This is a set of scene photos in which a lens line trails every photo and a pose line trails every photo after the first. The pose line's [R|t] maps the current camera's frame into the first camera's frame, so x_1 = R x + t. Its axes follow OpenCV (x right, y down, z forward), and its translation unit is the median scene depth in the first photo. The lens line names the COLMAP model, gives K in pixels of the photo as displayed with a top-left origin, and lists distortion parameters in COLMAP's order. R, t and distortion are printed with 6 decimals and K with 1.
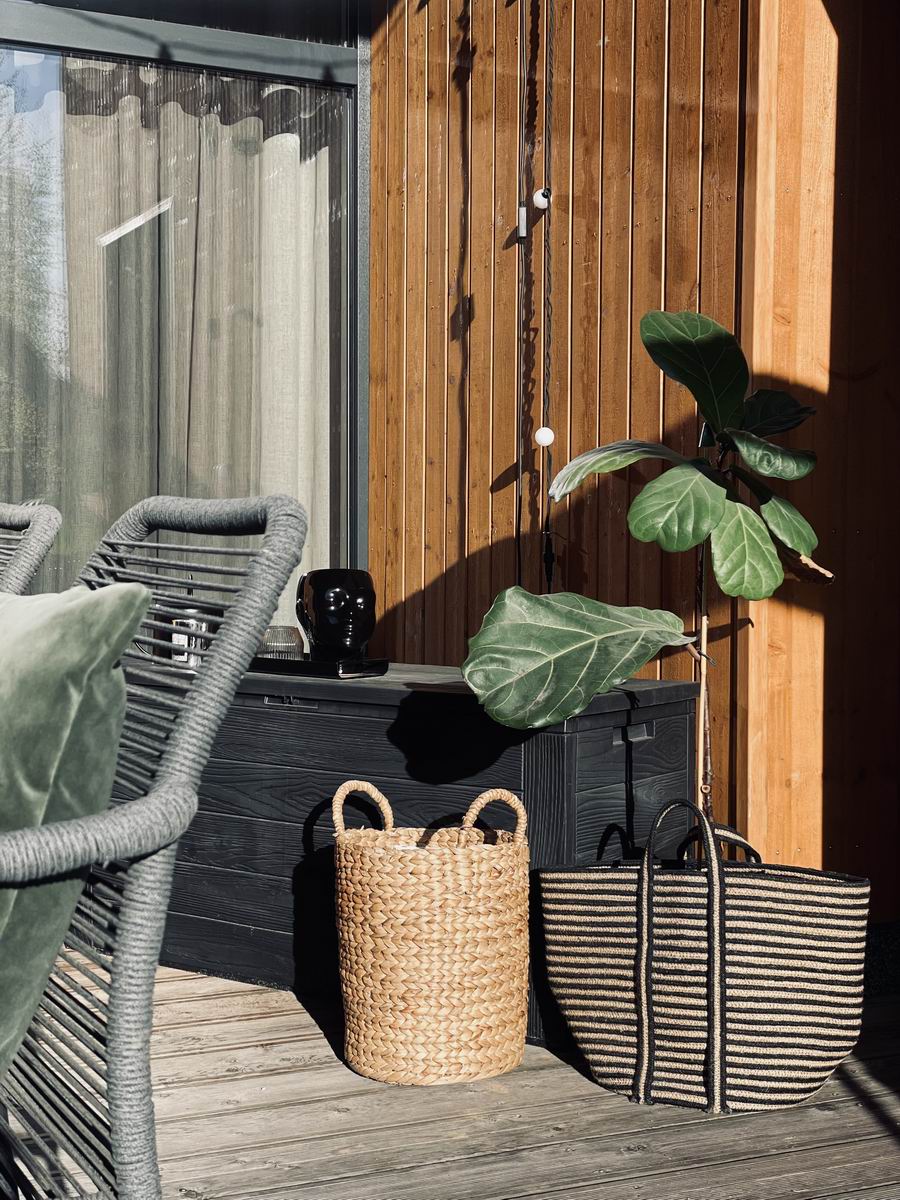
lens RADIAL K [[1754.6, 0, 450.0], [0, 1754.6, 600.0], [0, 0, 1]] dist [0.444113, -1.857623]
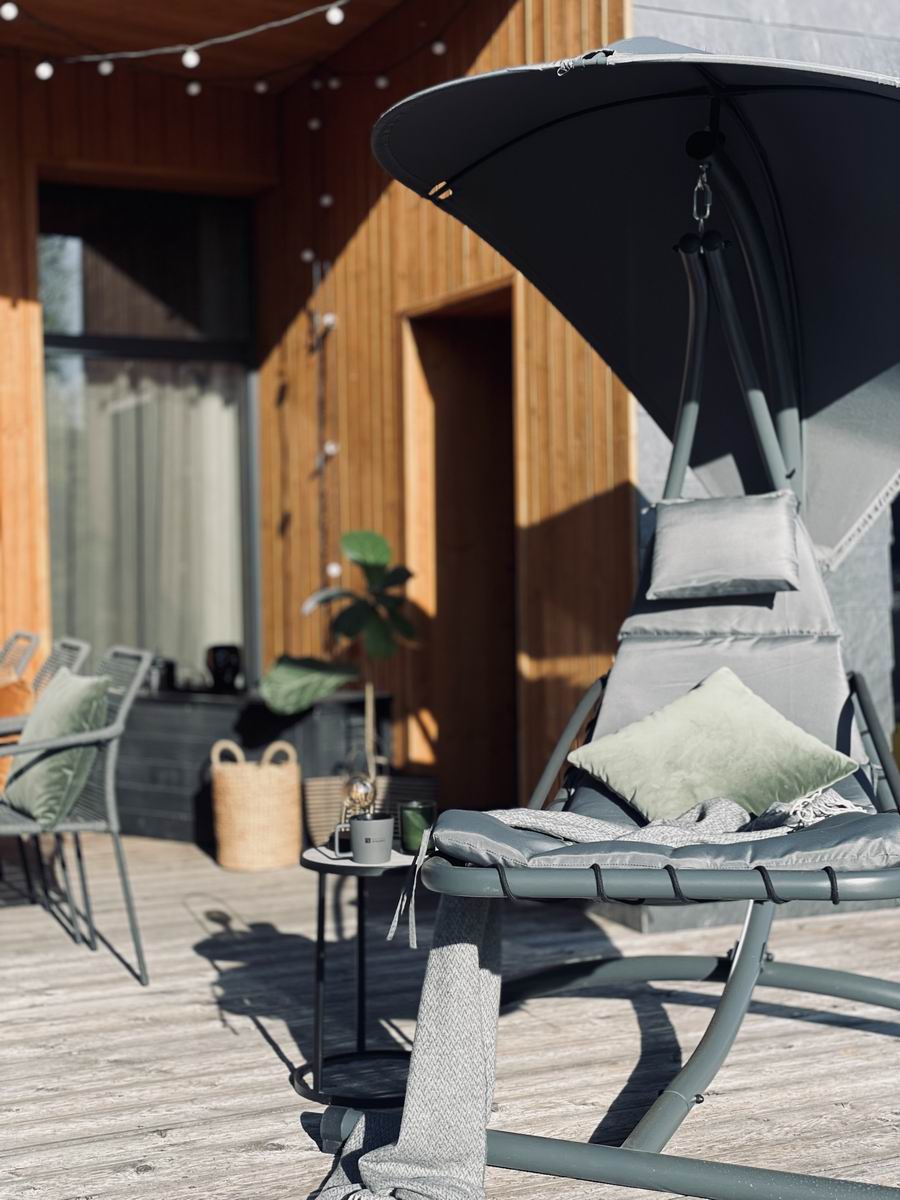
lens RADIAL K [[1754.6, 0, 450.0], [0, 1754.6, 600.0], [0, 0, 1]] dist [0.444113, -1.857623]
pose [[0.999814, -0.014731, -0.012455, 0.301523], [0.014617, 0.999851, -0.009207, -0.060803], [0.012589, 0.009023, 0.999880, -1.410896]]
